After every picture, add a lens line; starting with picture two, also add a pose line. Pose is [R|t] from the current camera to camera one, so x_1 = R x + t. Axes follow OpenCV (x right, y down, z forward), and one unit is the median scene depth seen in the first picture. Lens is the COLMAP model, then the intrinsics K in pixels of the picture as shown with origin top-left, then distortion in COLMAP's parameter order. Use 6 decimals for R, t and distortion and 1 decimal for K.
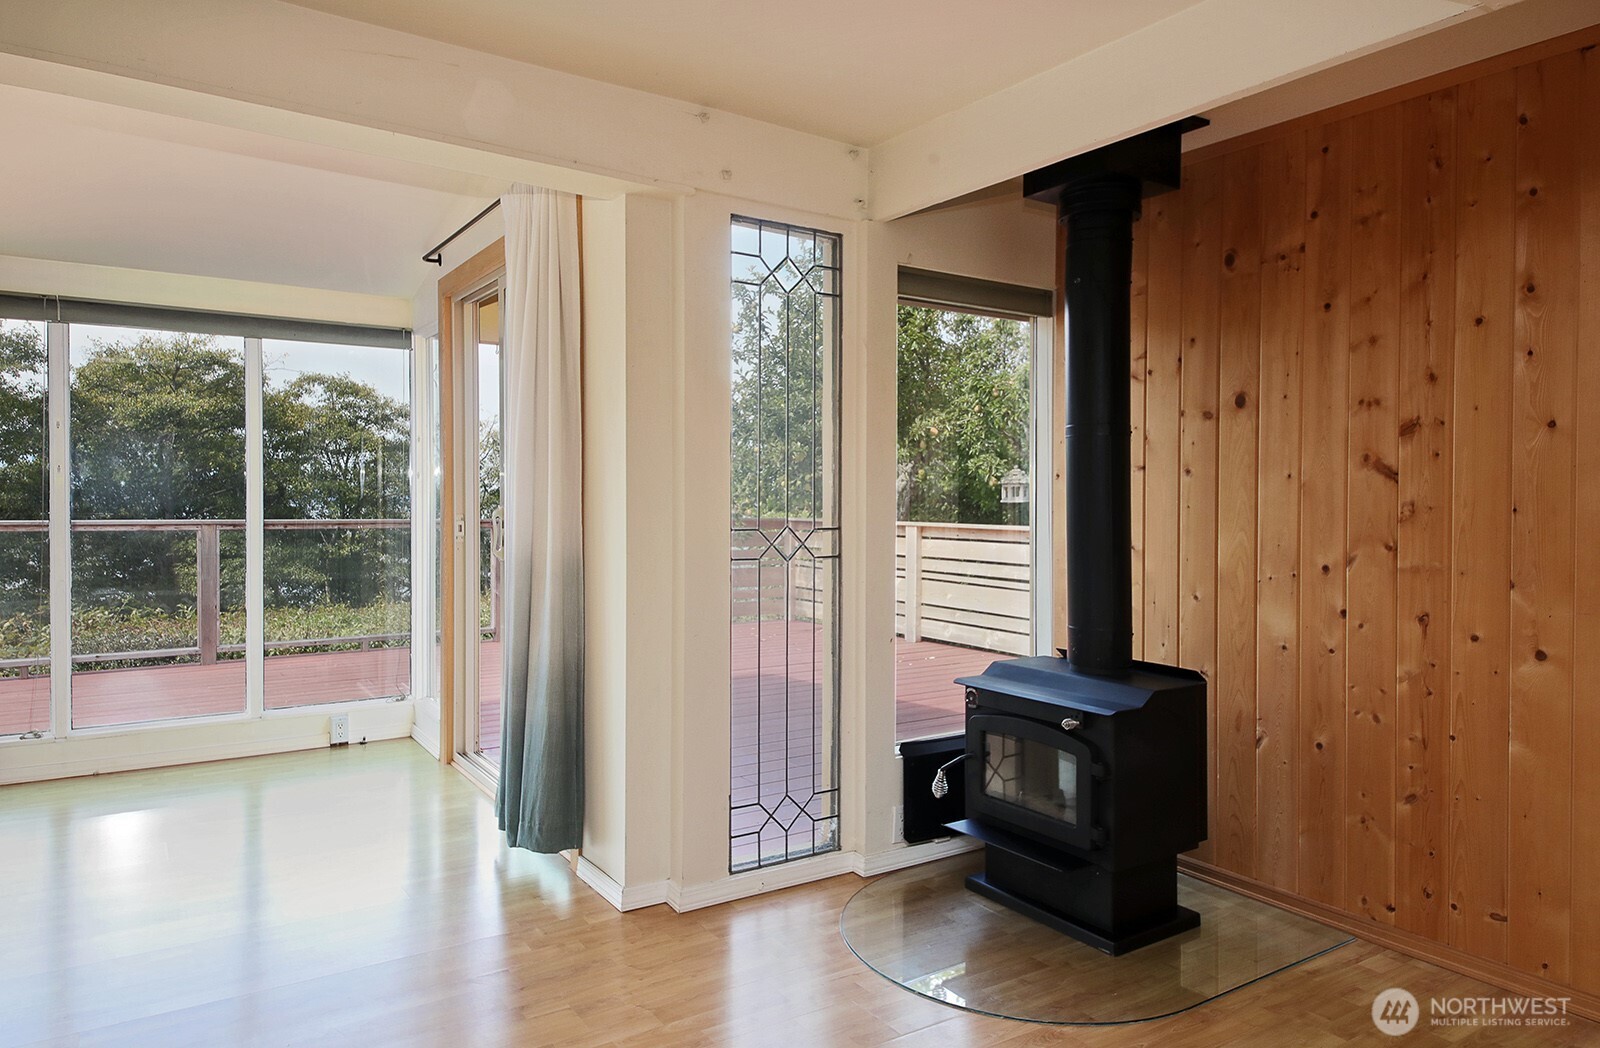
lens RADIAL K [[1015.1, 0, 796.0], [0, 1015.1, 521.8], [0, 0, 1]] dist [0.044189, 0.001732]
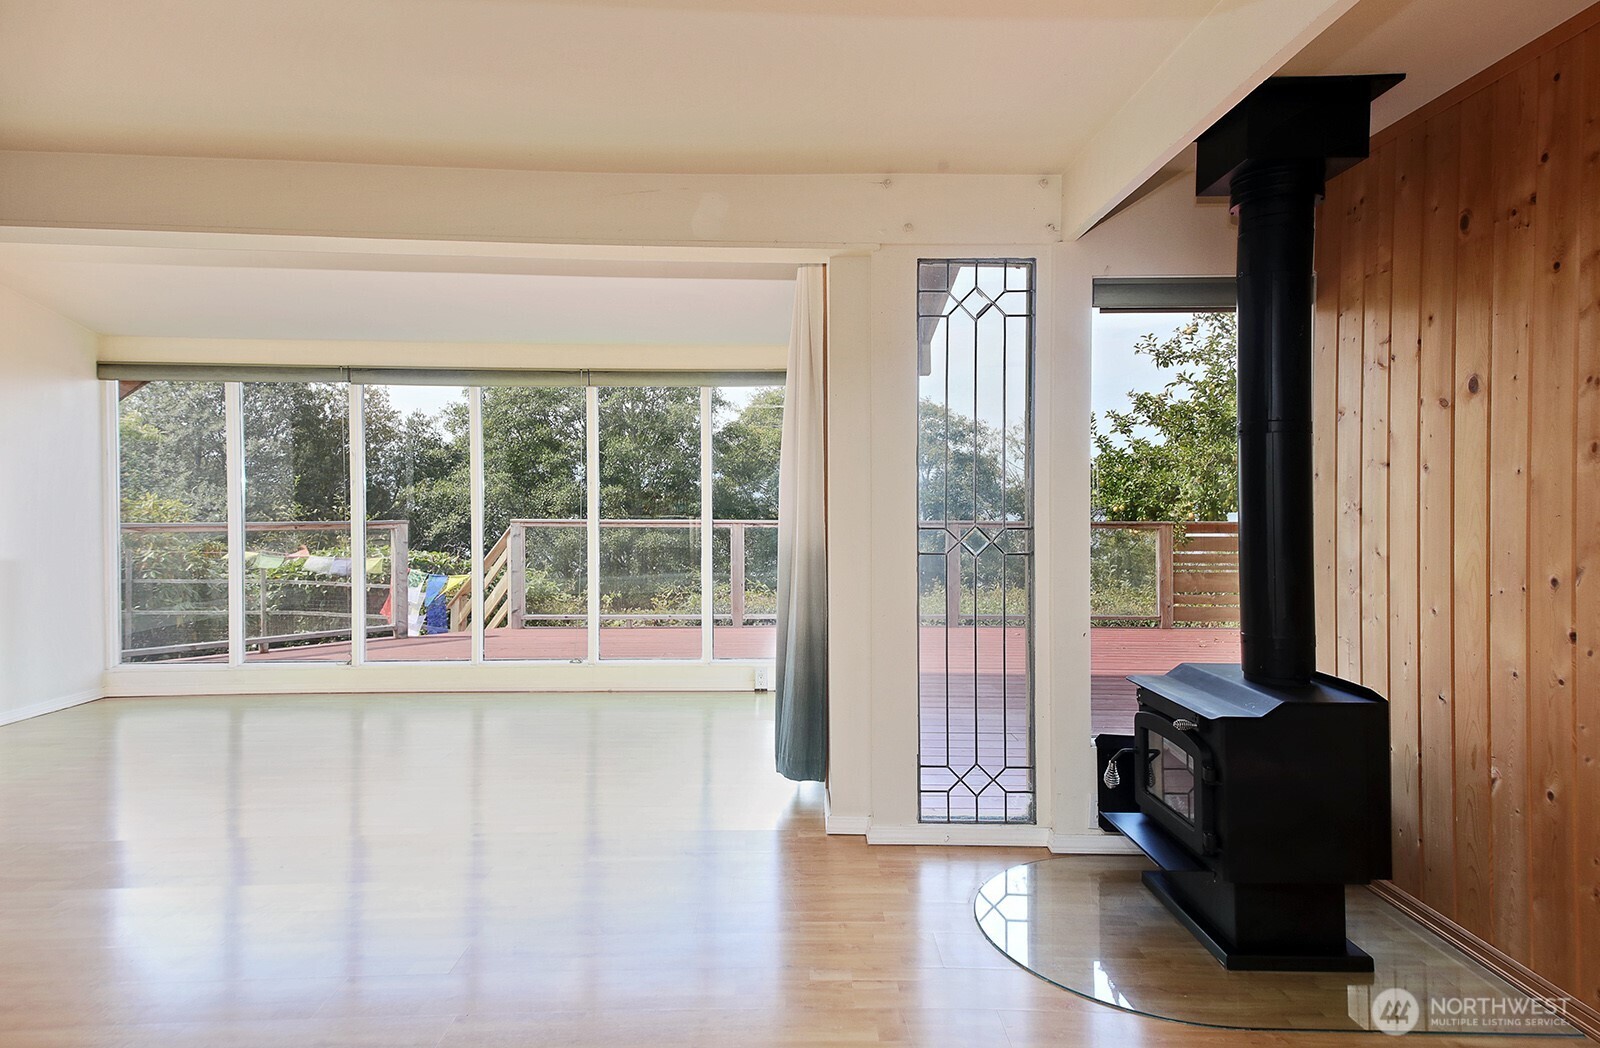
lens RADIAL K [[943.1, 0, 796.0], [0, 943.1, 524.8], [0, 0, 1]] dist [0.053465, -0.006726]
pose [[0.839902, 0.008529, -0.542672, 0.400293], [-0.008428, 0.999961, 0.002673, 0.002079], [0.542673, 0.002328, 0.839941, 0.008449]]
